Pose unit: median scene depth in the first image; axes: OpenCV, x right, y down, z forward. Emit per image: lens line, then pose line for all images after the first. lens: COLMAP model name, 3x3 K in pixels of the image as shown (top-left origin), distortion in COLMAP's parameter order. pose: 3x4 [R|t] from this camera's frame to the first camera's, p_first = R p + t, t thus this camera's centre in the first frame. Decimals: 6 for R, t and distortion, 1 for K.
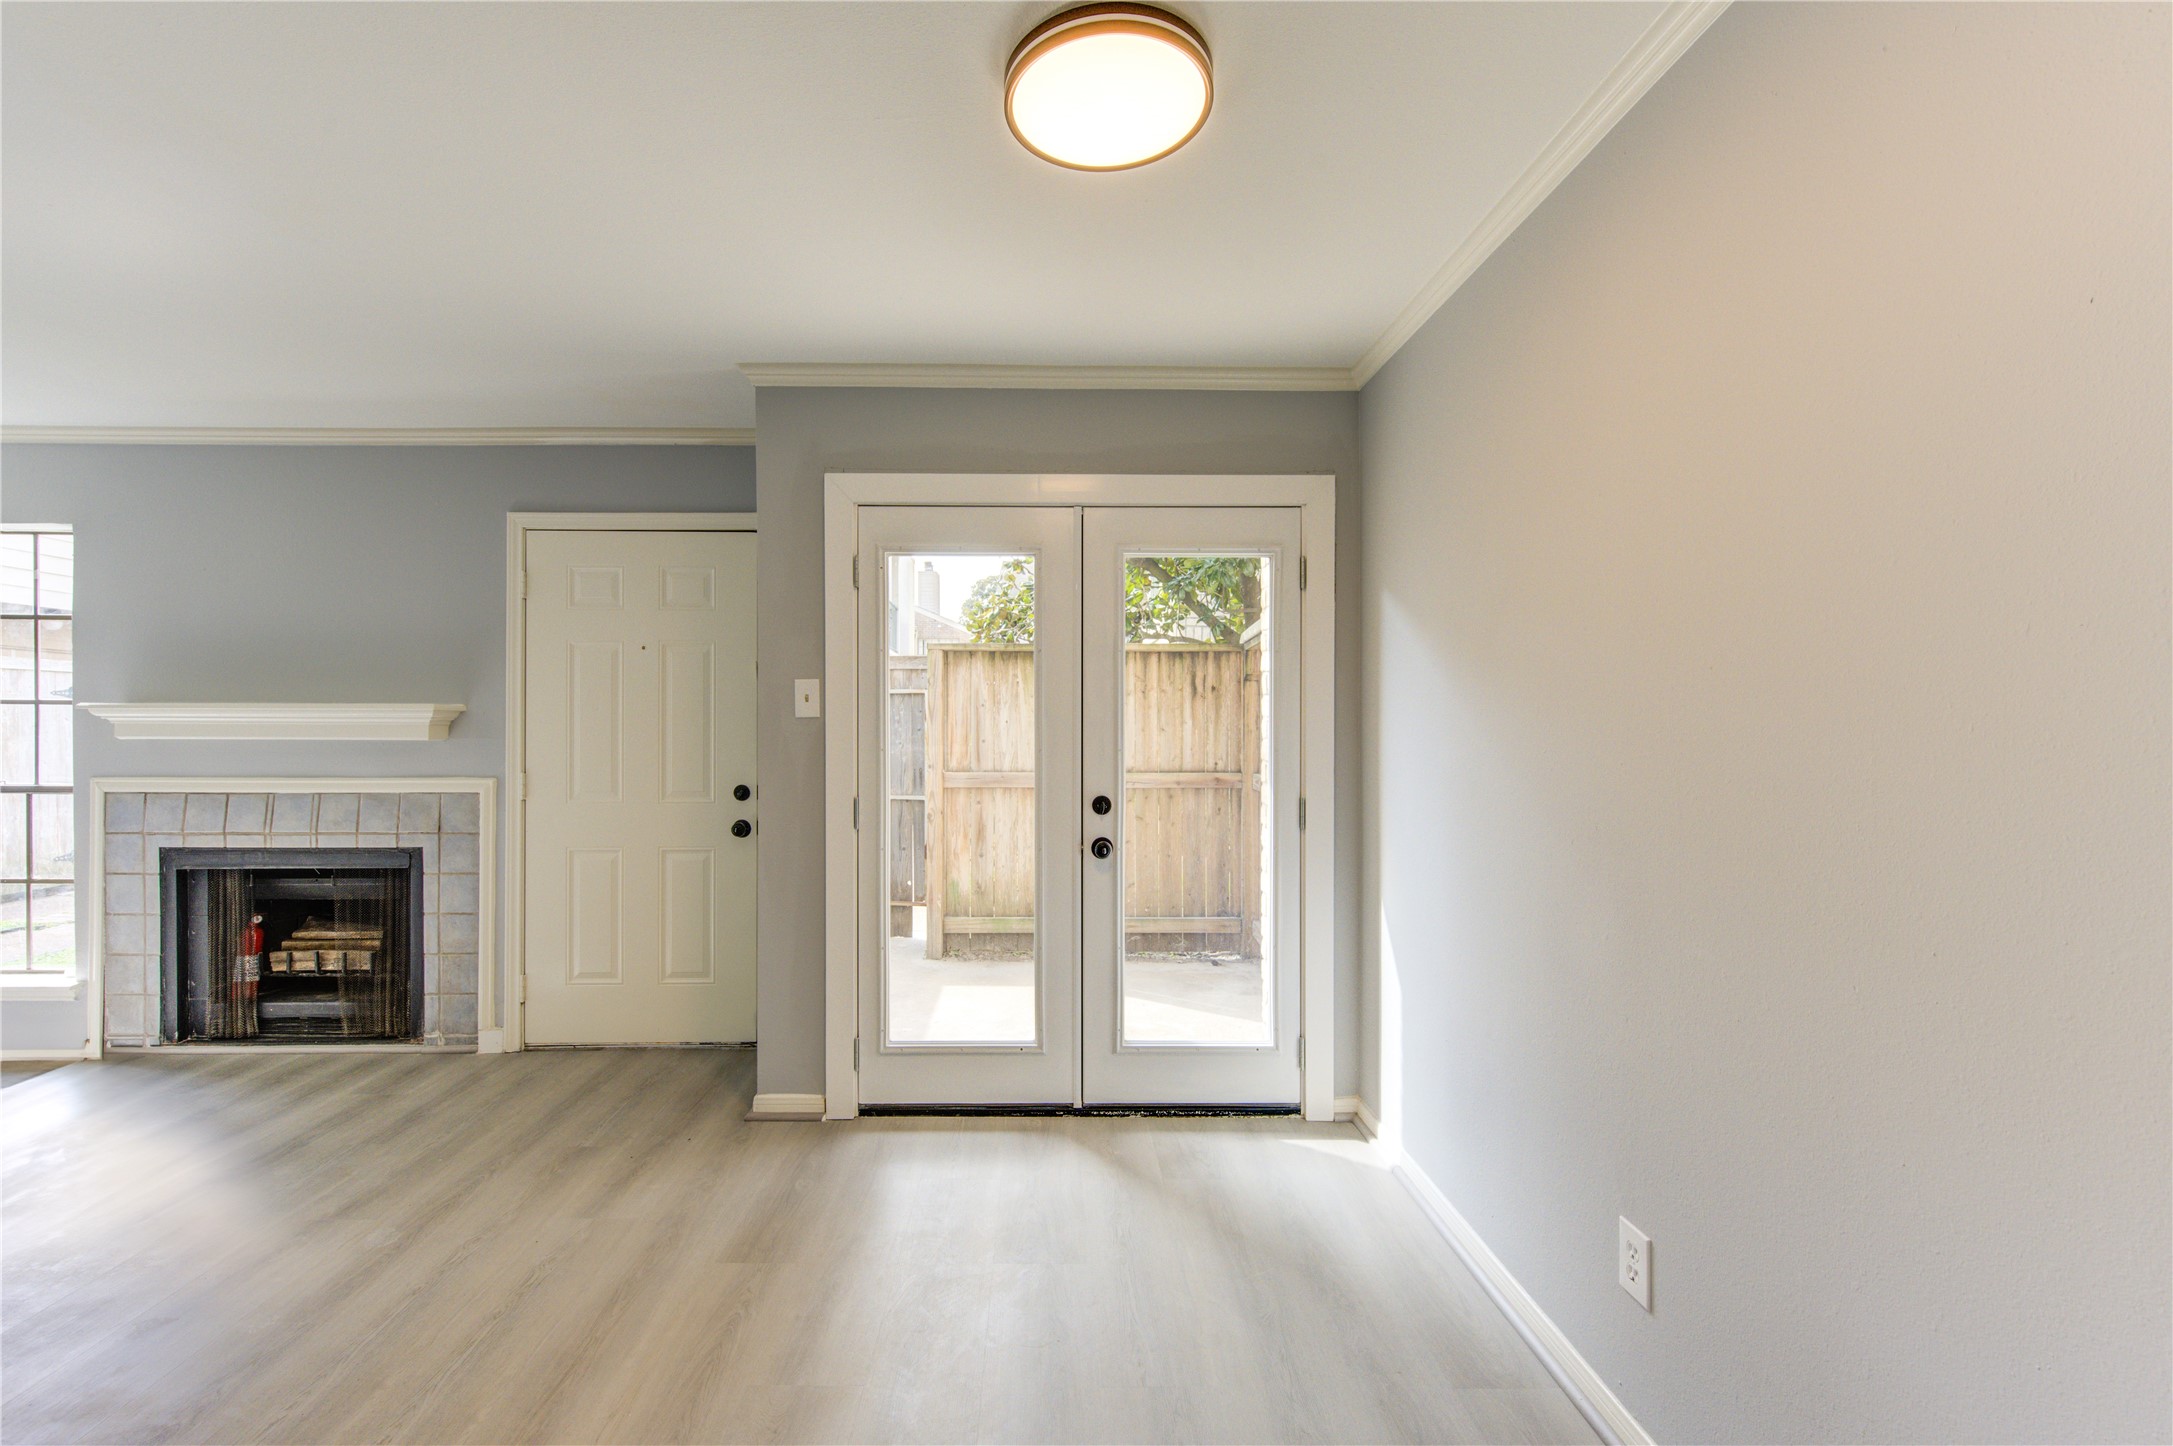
lens RADIAL K [[918.2, 0, 1060.0], [0, 918.2, 731.3], [0, 0, 1]] dist [-0.000965, -0.003229]
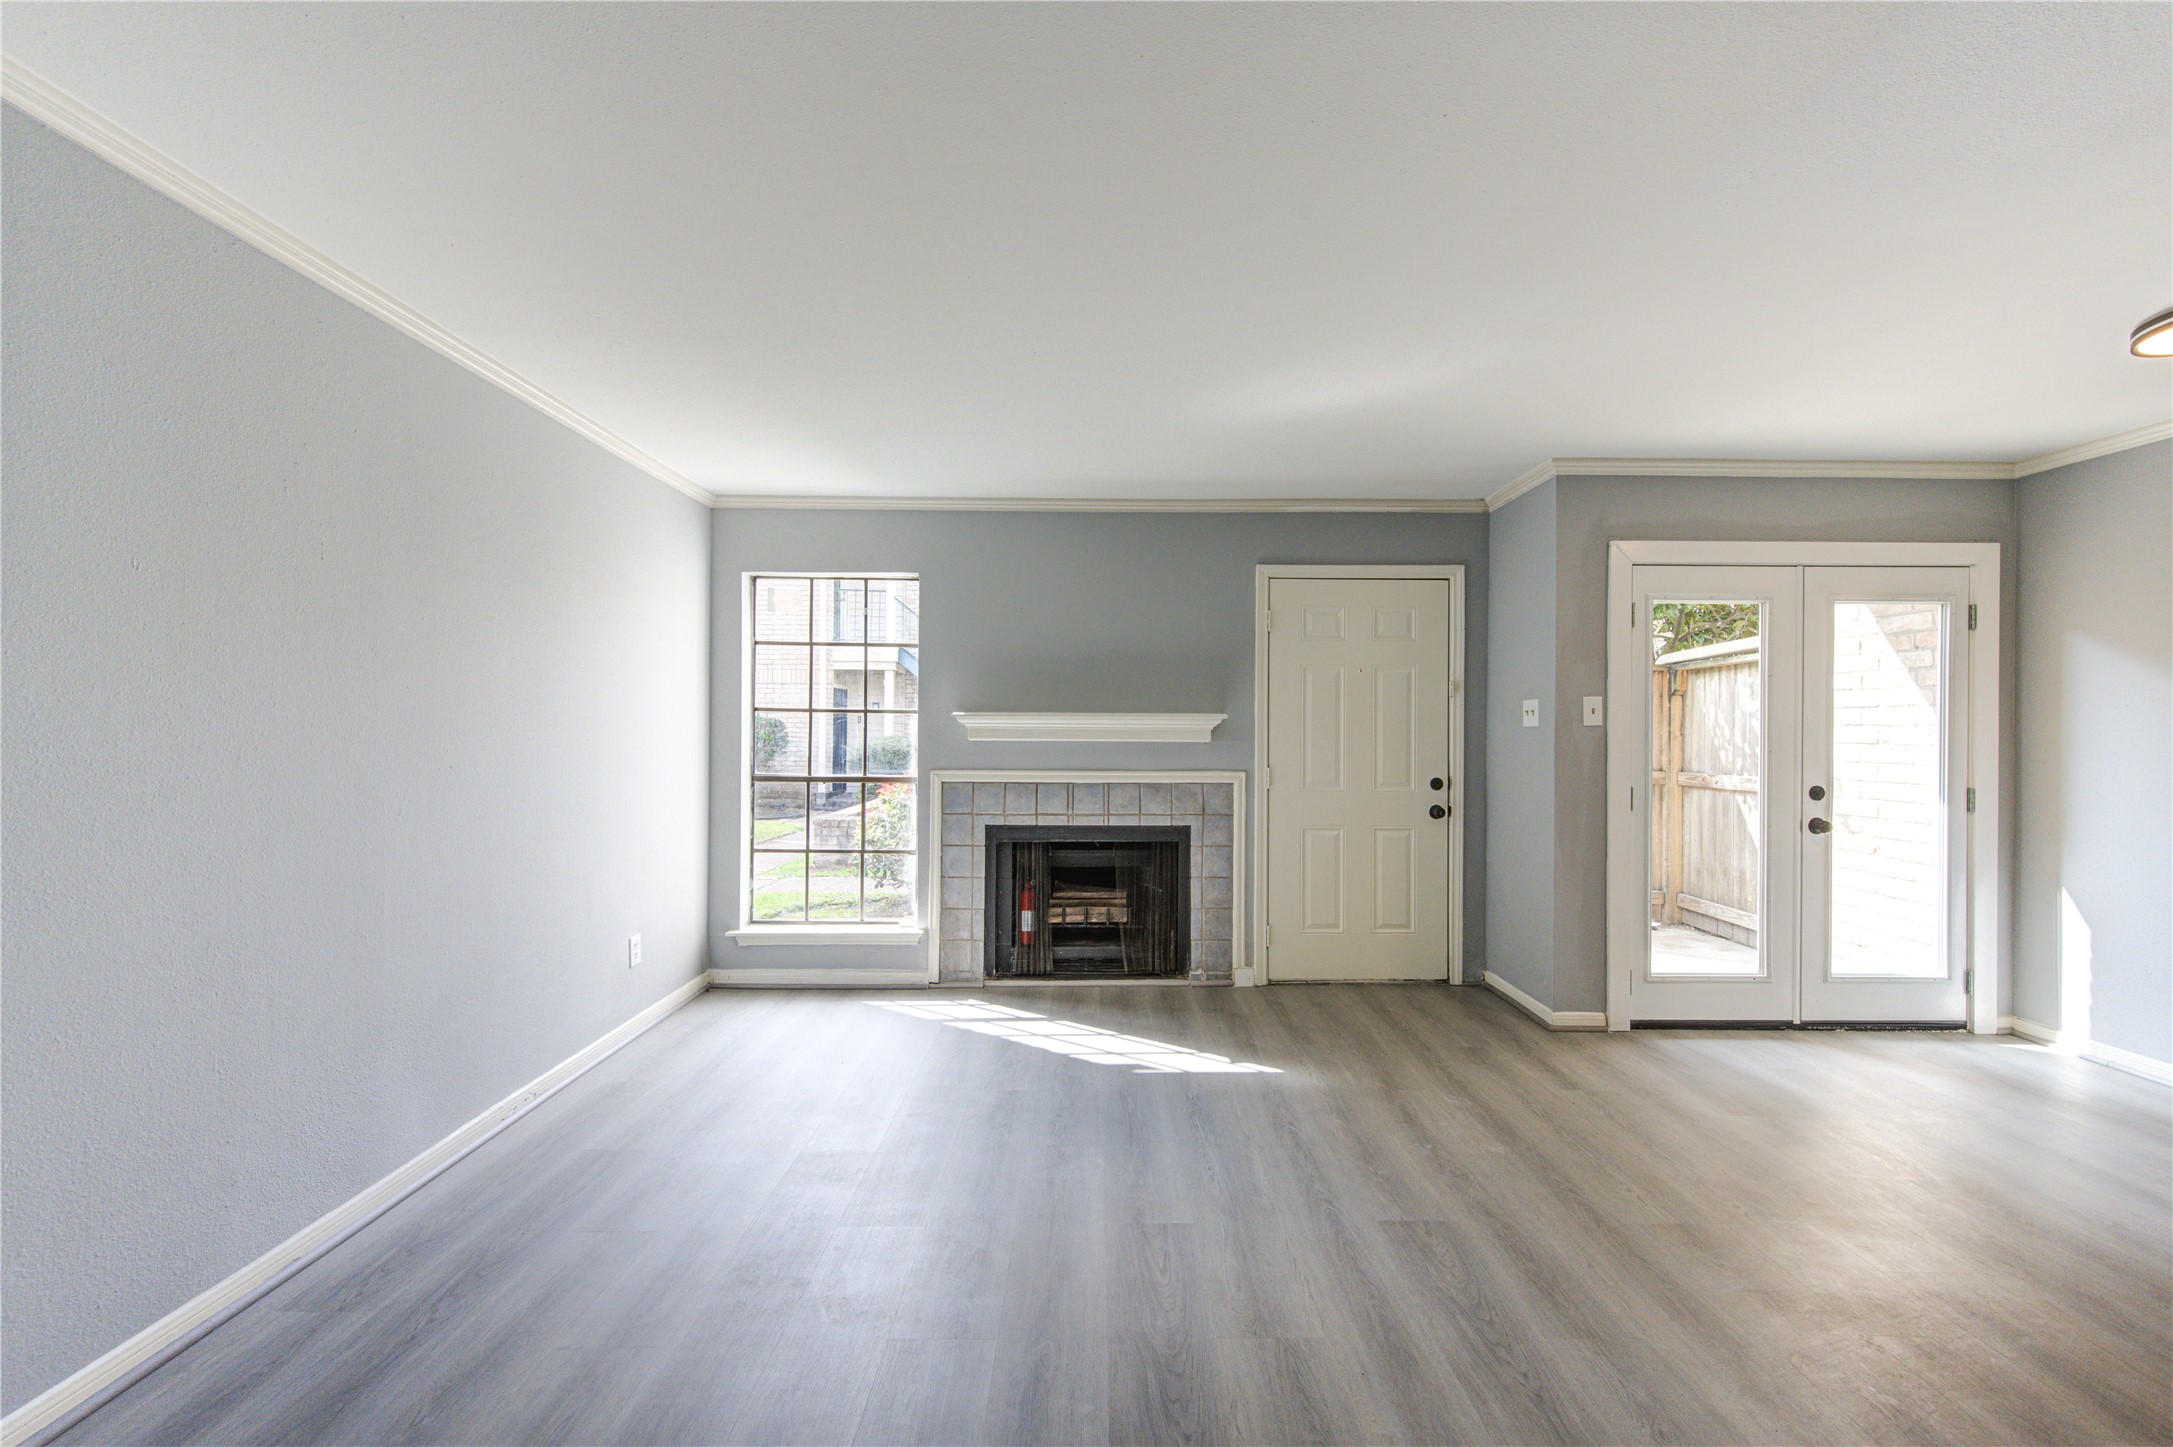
lens RADIAL K [[849.2, 0, 1091.9], [0, 849.2, 731.8], [0, 0, 1]] dist [0.003152, -0.000254]
pose [[0.999983, 0.003405, -0.004692, -0.826659], [-0.003423, 0.999987, -0.003719, 0.000458], [0.004679, 0.003735, 0.999982, -0.187964]]
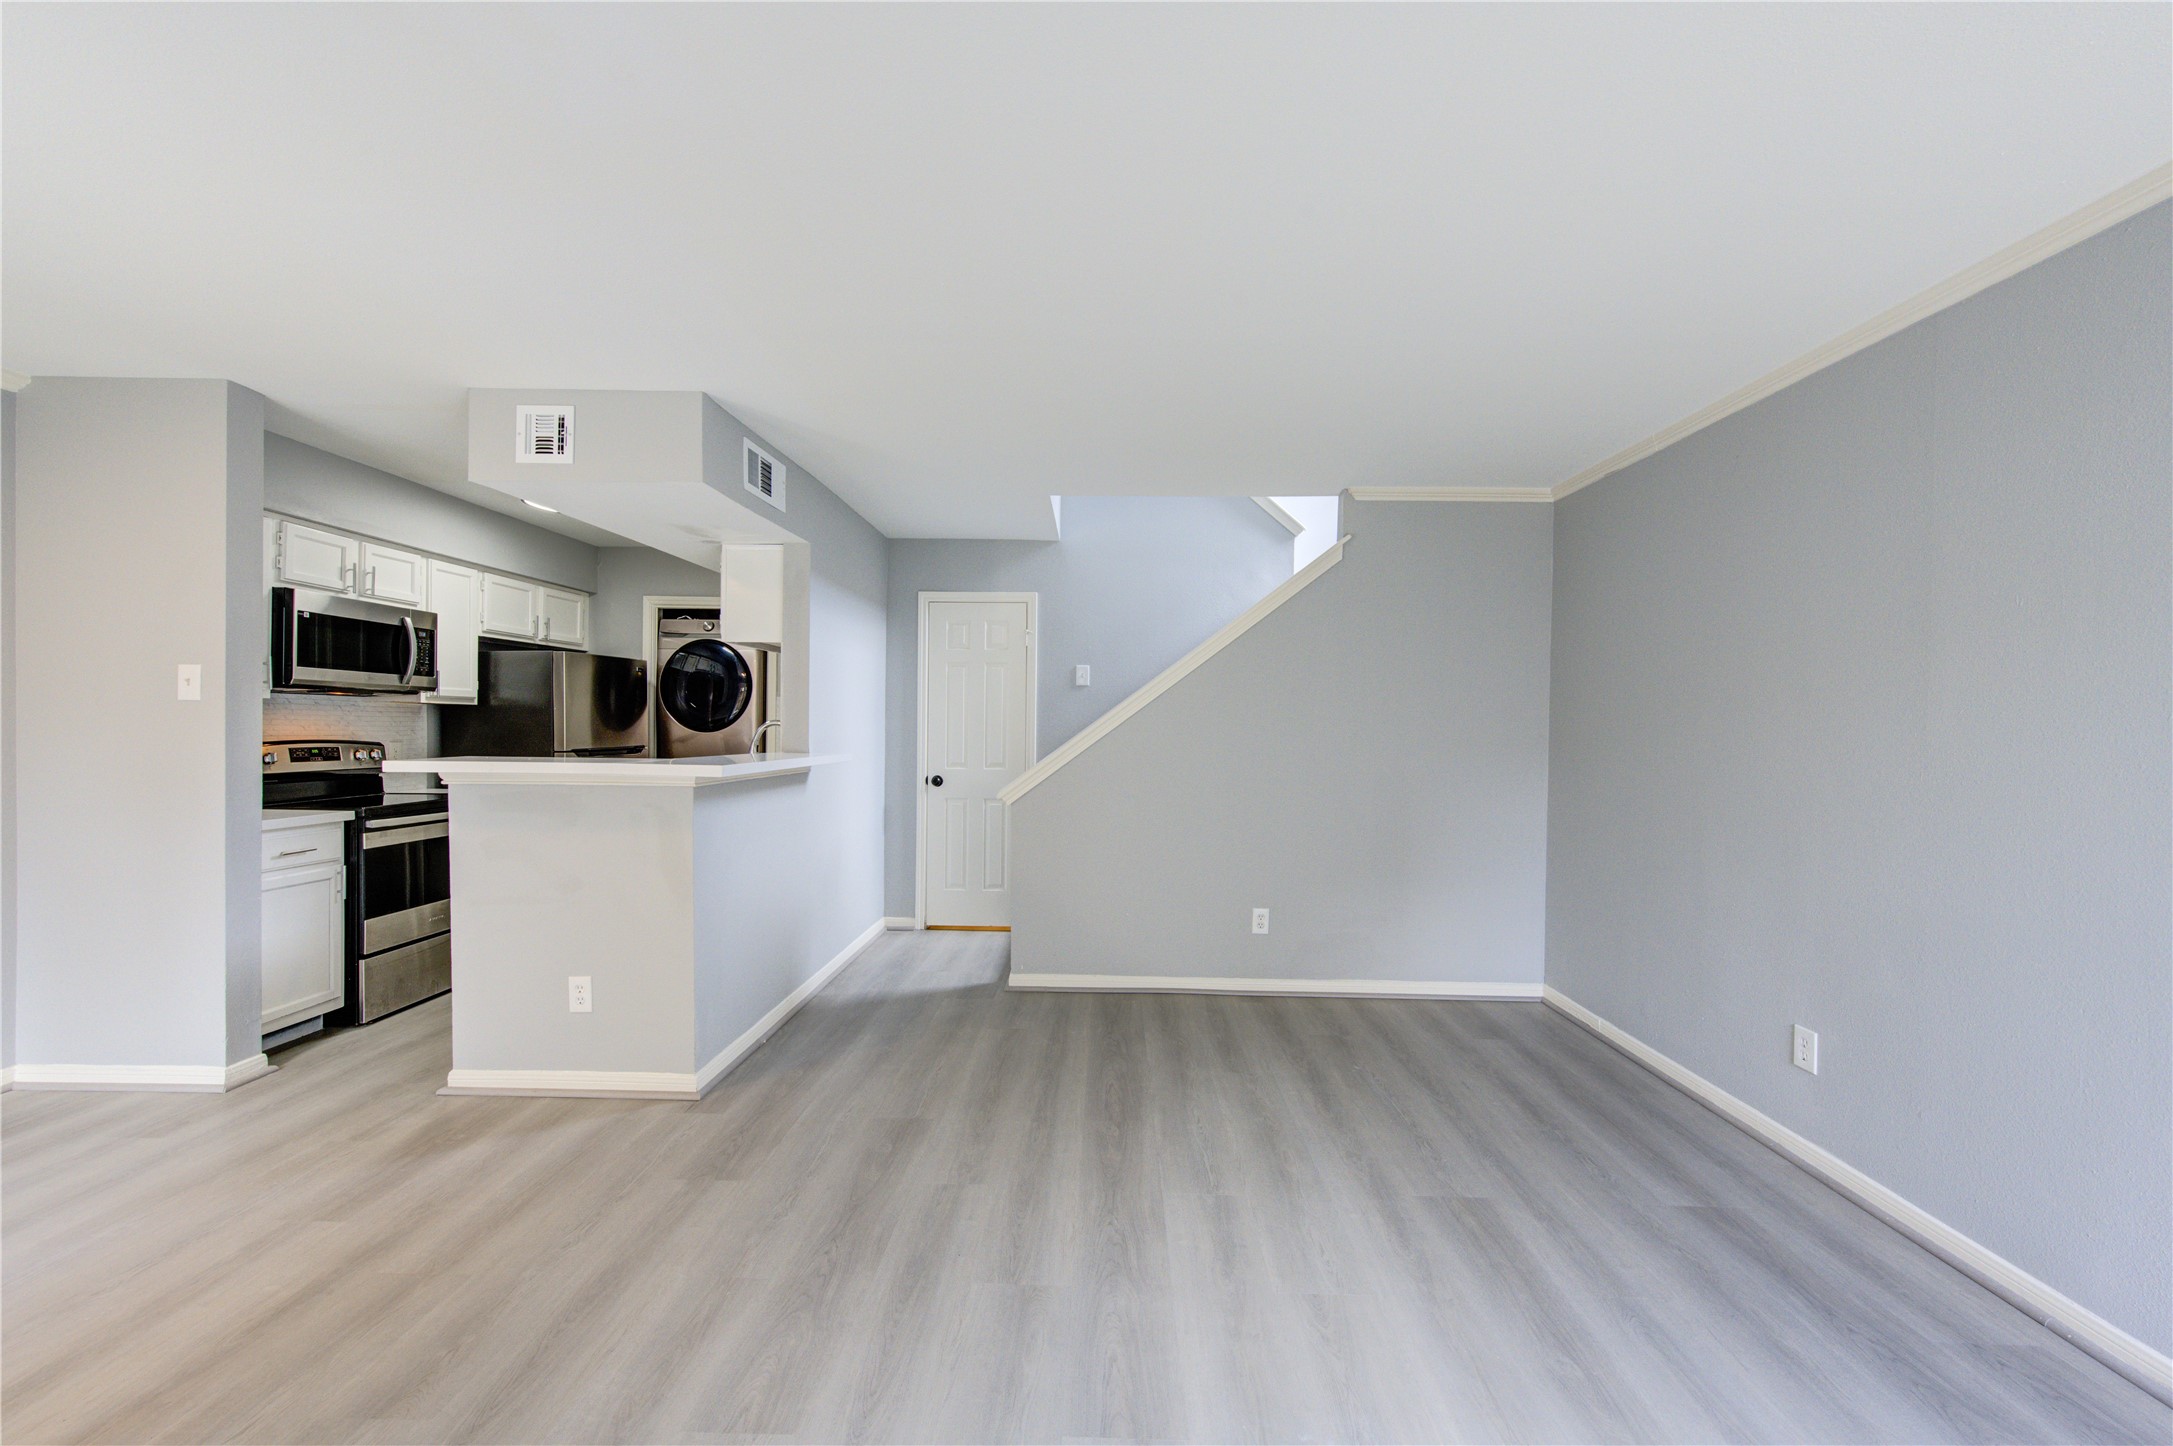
lens RADIAL K [[840.3, 0, 1102.5], [0, 840.3, 732.3], [0, 0, 1]] dist [-0.000216, -0.000292]
pose [[-0.999825, -0.013148, 0.013312, -0.775892], [-0.012927, 0.999779, 0.016572, -0.008403], [-0.013527, 0.016397, -0.999774, 0.857853]]
